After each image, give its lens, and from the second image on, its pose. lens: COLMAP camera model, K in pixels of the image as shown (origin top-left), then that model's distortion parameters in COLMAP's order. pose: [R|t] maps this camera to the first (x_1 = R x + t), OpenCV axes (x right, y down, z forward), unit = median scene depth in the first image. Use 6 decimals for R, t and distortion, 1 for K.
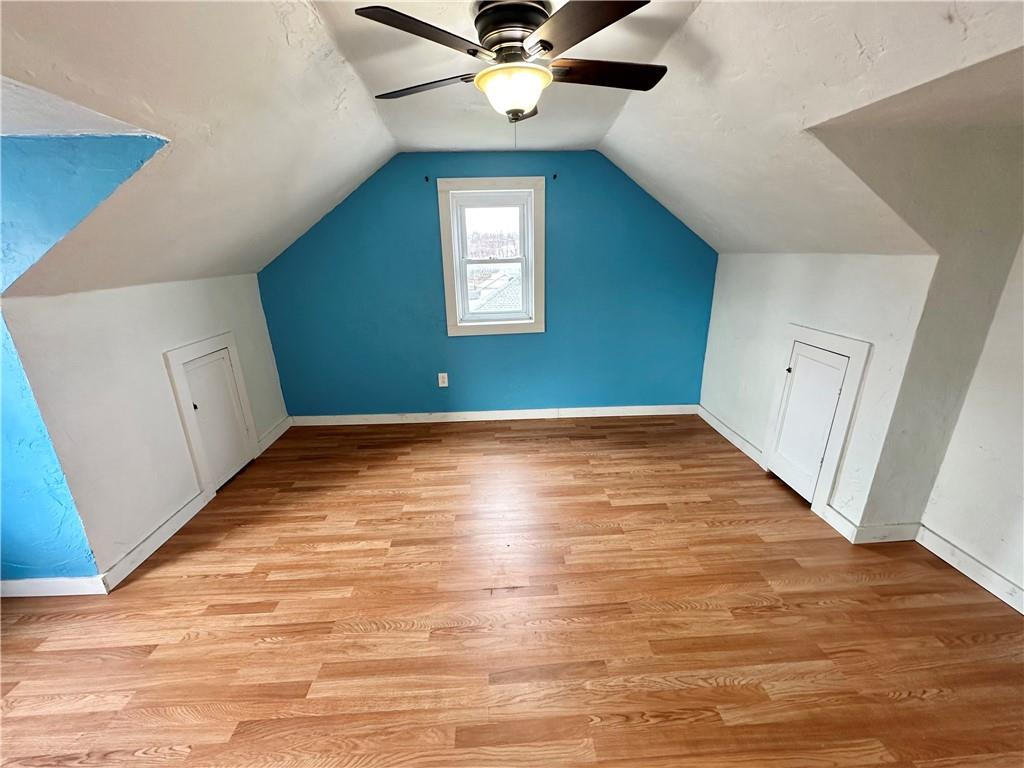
lens RADIAL K [[407.1, 0, 512.0], [0, 407.1, 384.0], [0, 0, 1]] dist [-0.002440, 0.000366]
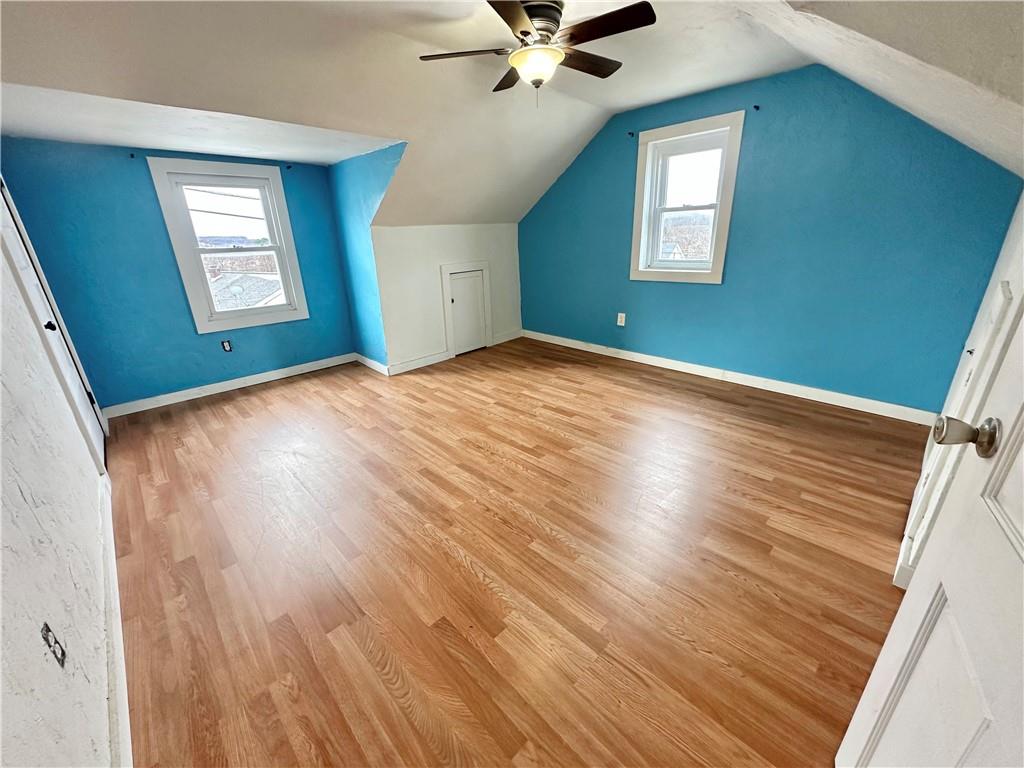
lens RADIAL K [[407.1, 0, 512.0], [0, 407.1, 384.0], [0, 0, 1]] dist [-0.002440, 0.000366]
pose [[0.661215, 0.260651, -0.703460, 0.608864], [-0.213924, 0.964279, 0.156214, 0.066246], [0.719049, 0.047196, 0.693355, 0.011928]]
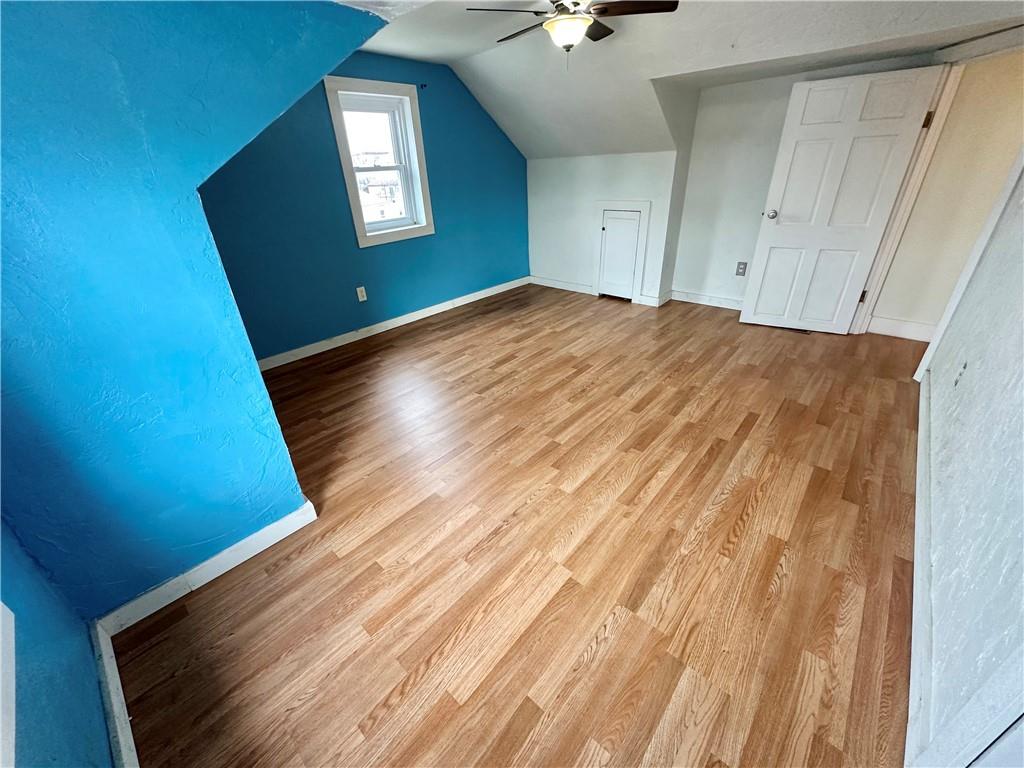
lens RADIAL K [[407.1, 0, 512.0], [0, 407.1, 384.0], [0, 0, 1]] dist [-0.002440, 0.000366]
pose [[0.702897, -0.344813, 0.622125, -0.800047], [0.247922, 0.938559, 0.240087, 0.065485], [-0.666687, -0.014517, 0.745197, -0.023276]]
